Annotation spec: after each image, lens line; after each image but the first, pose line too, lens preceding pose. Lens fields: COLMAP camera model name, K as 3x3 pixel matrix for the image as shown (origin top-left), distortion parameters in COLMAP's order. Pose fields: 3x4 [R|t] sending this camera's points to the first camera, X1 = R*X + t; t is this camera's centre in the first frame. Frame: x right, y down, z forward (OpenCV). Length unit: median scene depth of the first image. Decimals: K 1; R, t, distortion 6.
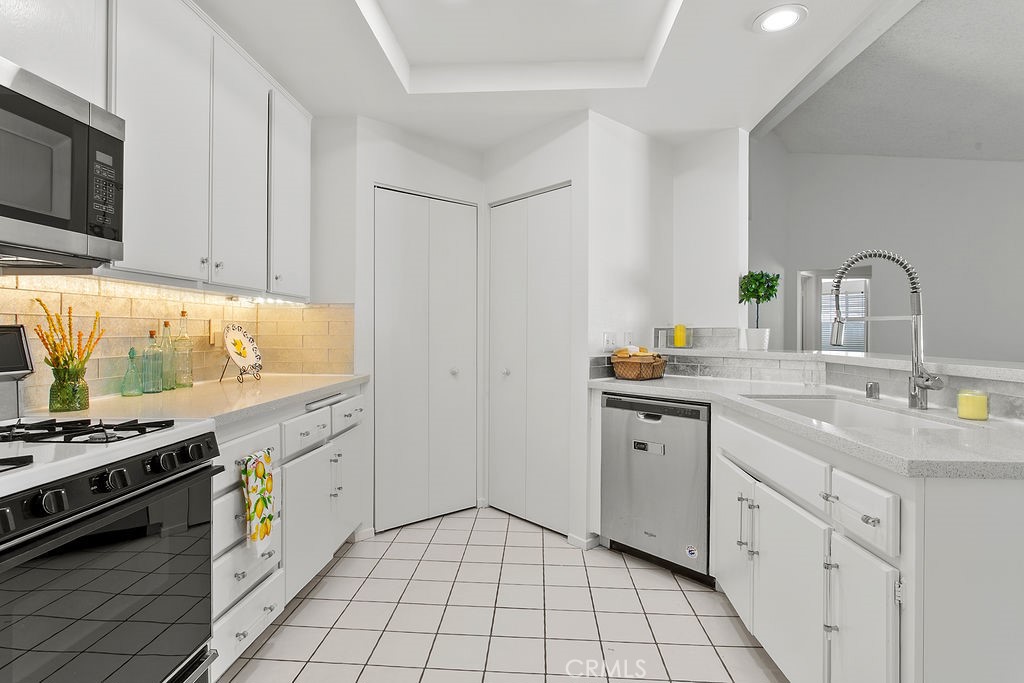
lens RADIAL K [[520.3, 0, 509.1], [0, 520.3, 332.8], [0, 0, 1]] dist [-0.002399, 0.000082]
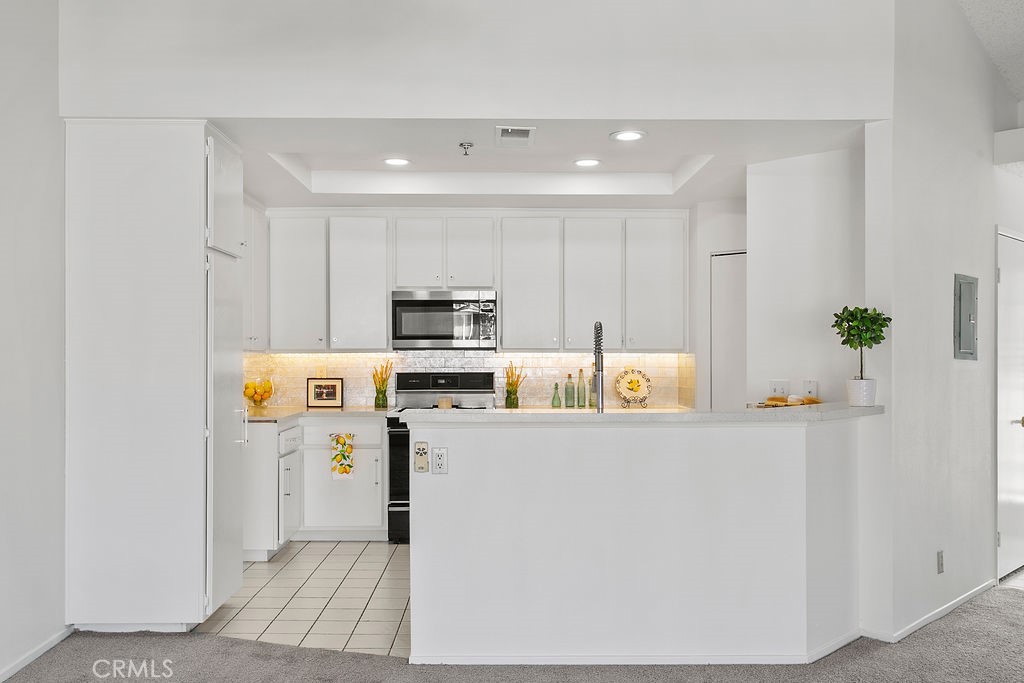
lens RADIAL K [[950.3, 0, 509.3], [0, 950.3, 354.9], [0, 0, 1]] dist [-0.001272, -0.000744]
pose [[0.080286, -0.004762, -0.996761, 2.259581], [-0.001822, 0.999986, -0.004924, -0.045862], [0.996770, 0.002211, 0.080276, 0.414229]]
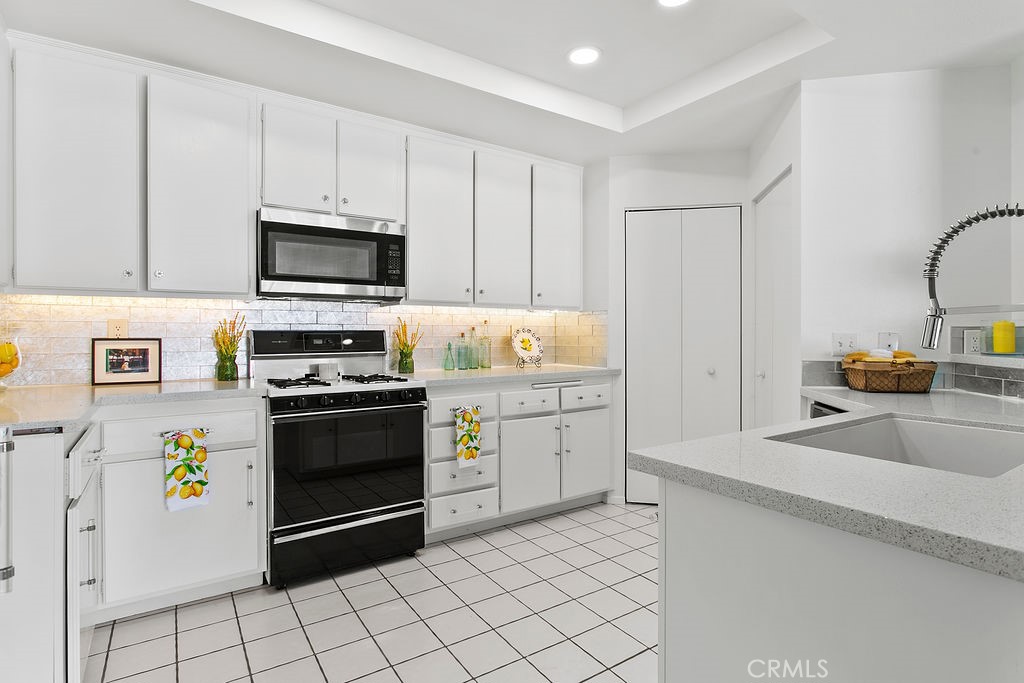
lens RADIAL K [[520.3, 0, 509.1], [0, 520.3, 332.8], [0, 0, 1]] dist [-0.002399, 0.000082]
pose [[0.605668, -0.004570, -0.795704, 0.623538], [-0.000409, 0.999982, -0.006054, 0.005474], [0.795717, 0.003992, 0.605655, 0.075247]]
